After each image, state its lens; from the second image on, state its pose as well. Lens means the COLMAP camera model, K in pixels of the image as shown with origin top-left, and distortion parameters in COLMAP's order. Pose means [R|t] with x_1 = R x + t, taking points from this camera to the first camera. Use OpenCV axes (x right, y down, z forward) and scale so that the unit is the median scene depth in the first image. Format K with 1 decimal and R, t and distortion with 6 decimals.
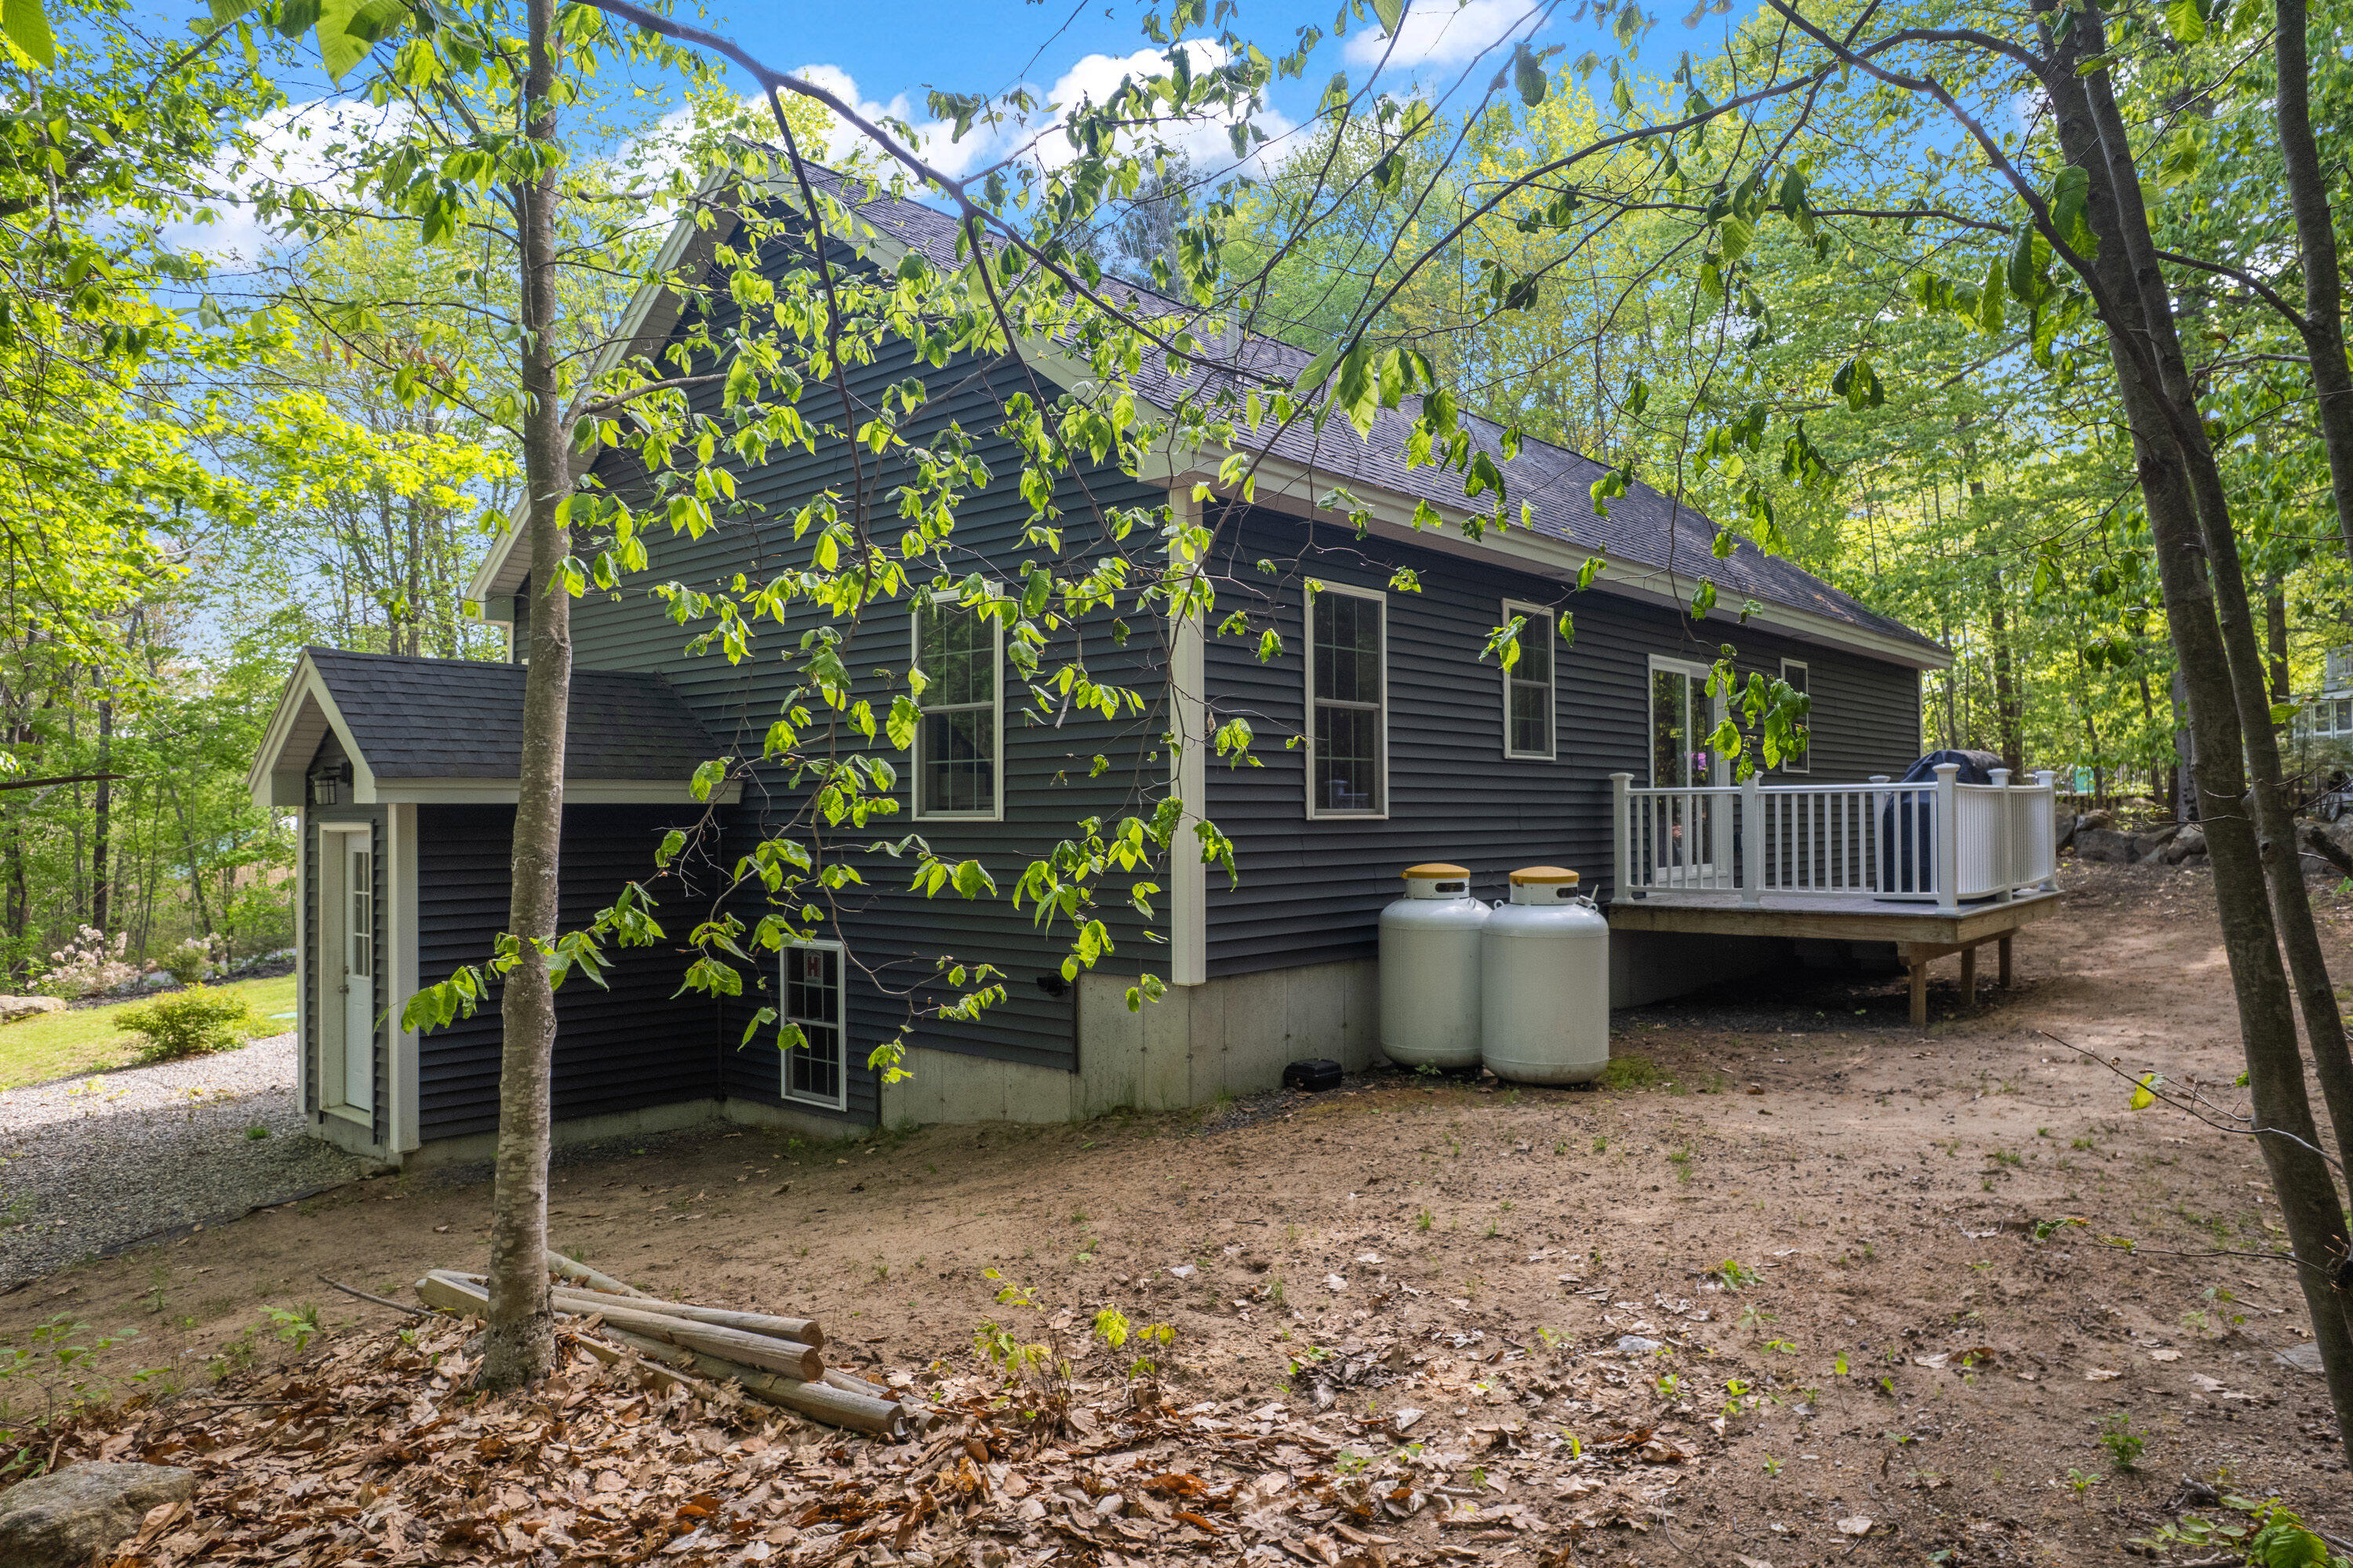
lens RADIAL K [[1485.9, 0, 1176.5], [0, 1485.9, 784.0], [0, 0, 1]] dist [-0.022698, 0.000654]
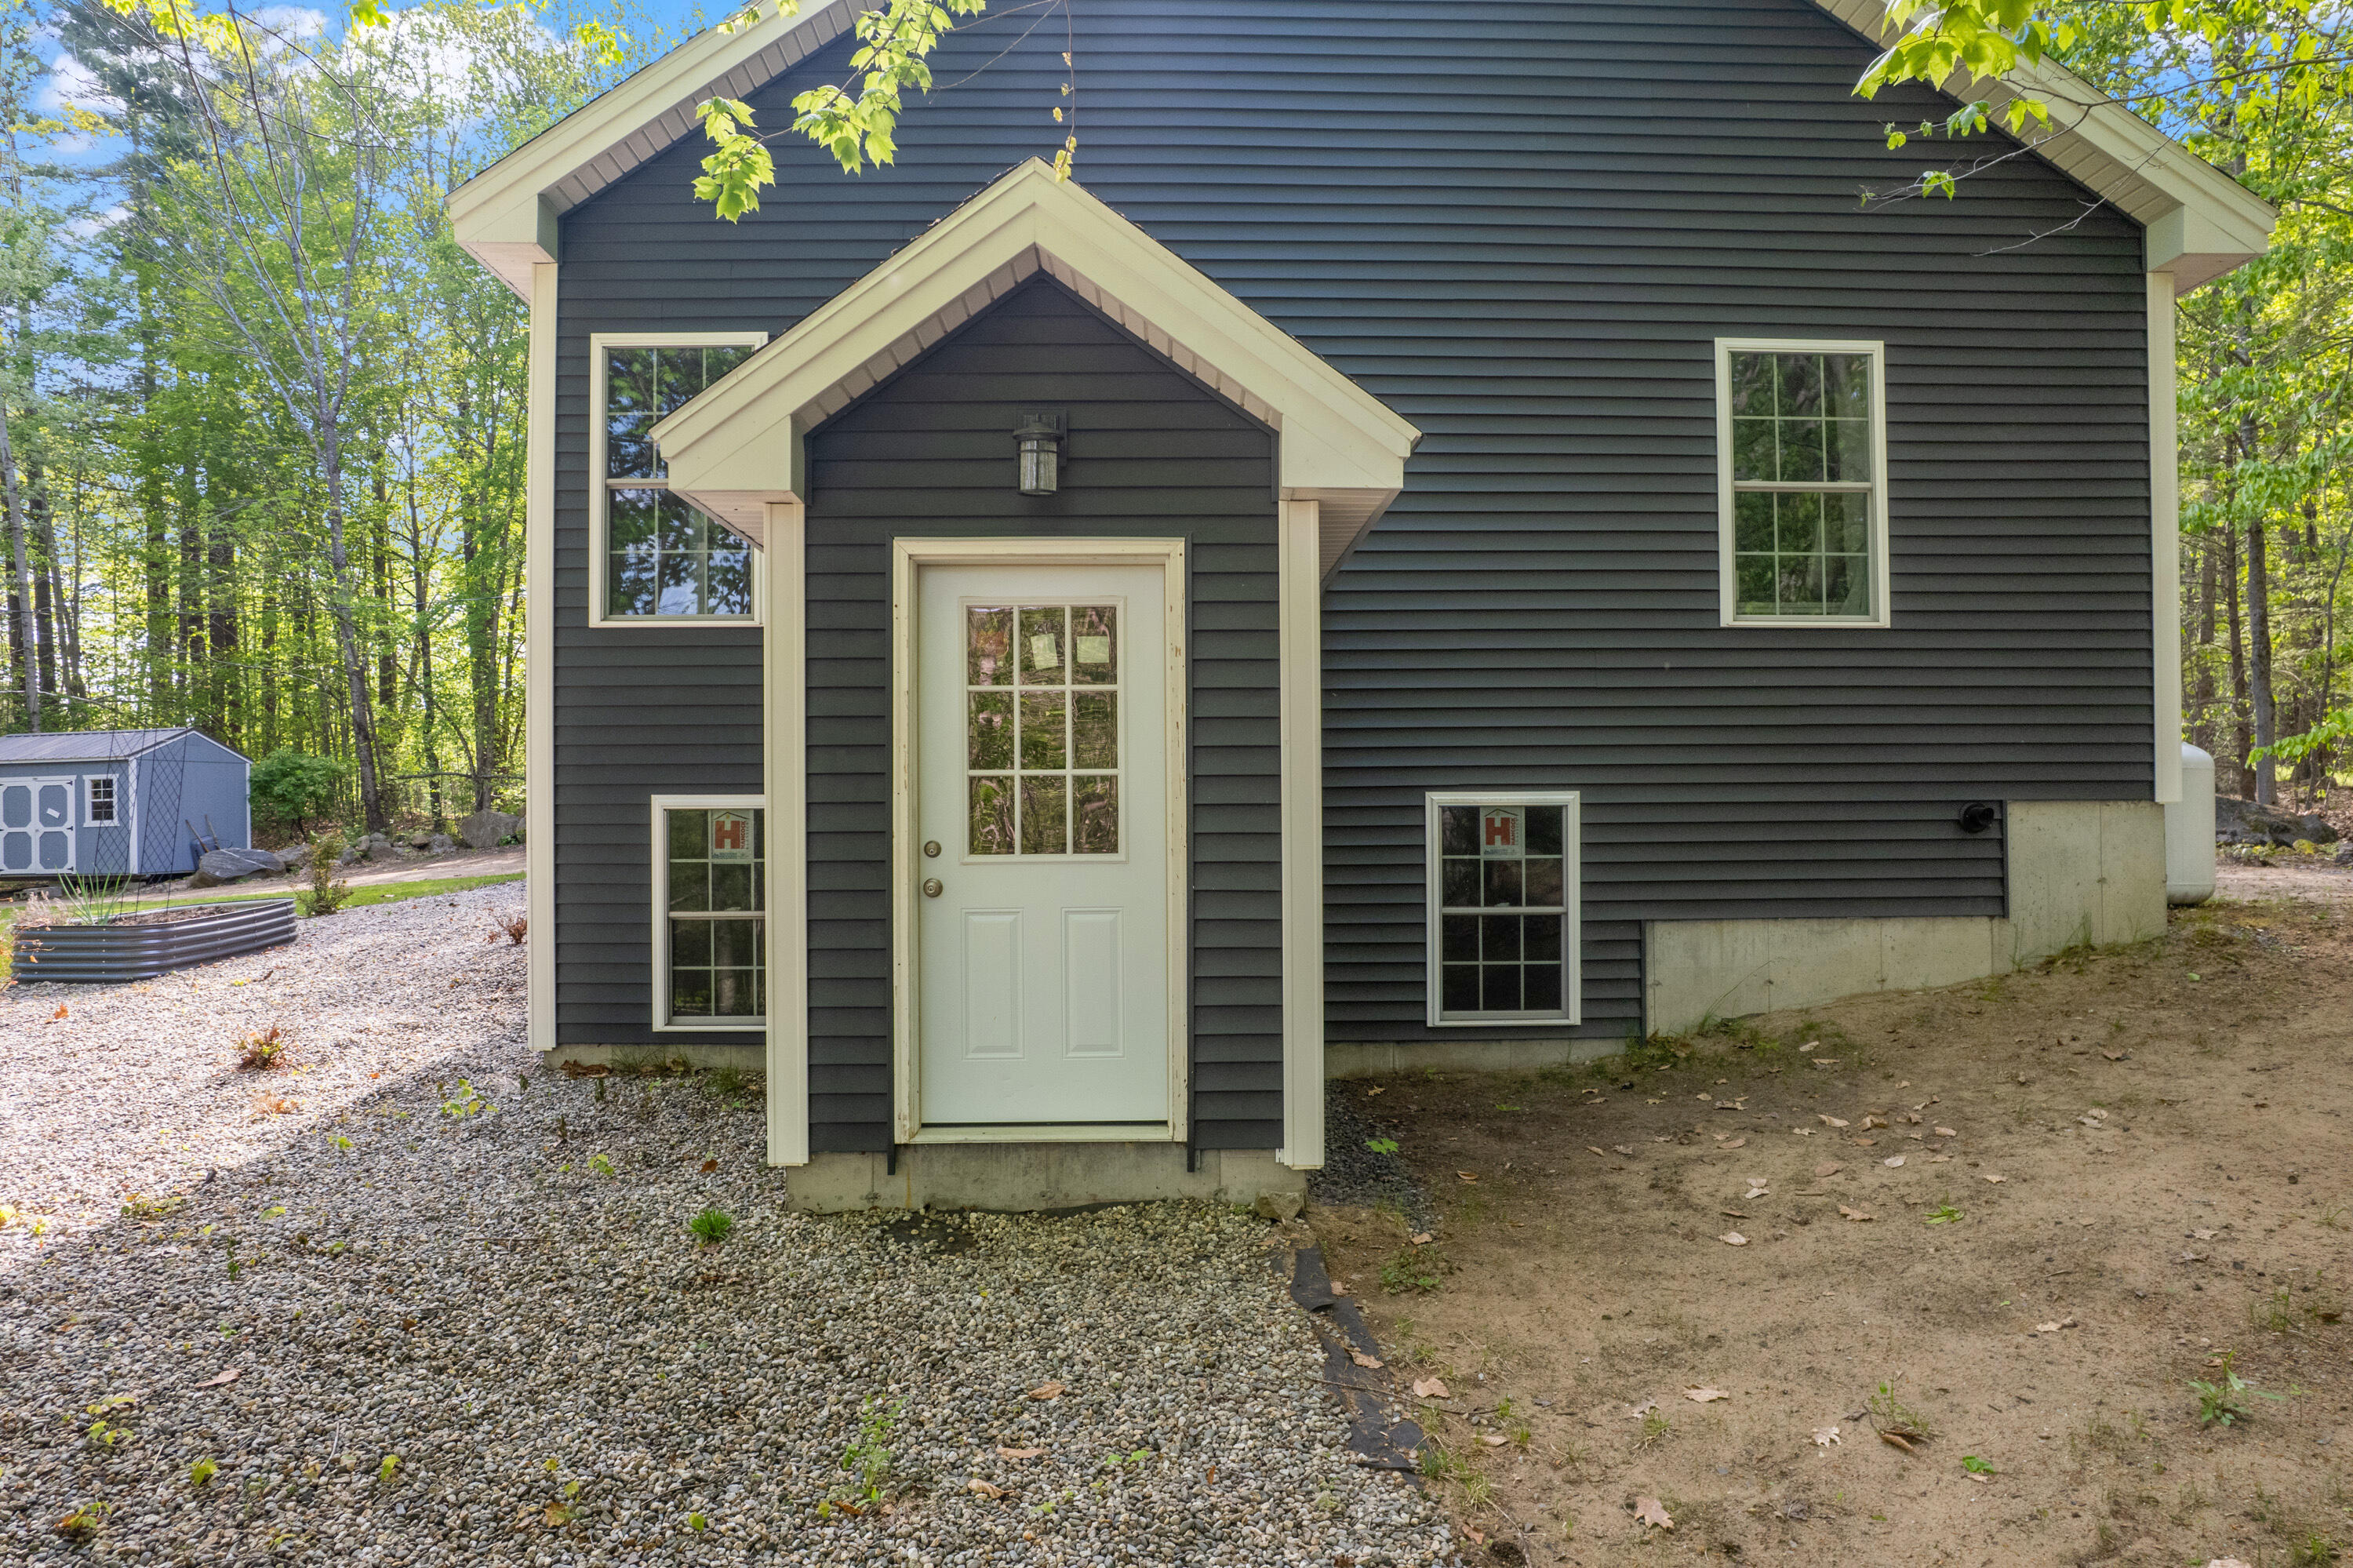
lens RADIAL K [[1485.9, 0, 1176.5], [0, 1485.9, 784.0], [0, 0, 1]] dist [-0.022698, 0.000654]
pose [[0.720753, 0.016834, 0.692988, -1.002431], [-0.014024, 0.999855, -0.009703, 0.130324], [-0.693051, -0.002726, 0.720884, 0.709292]]
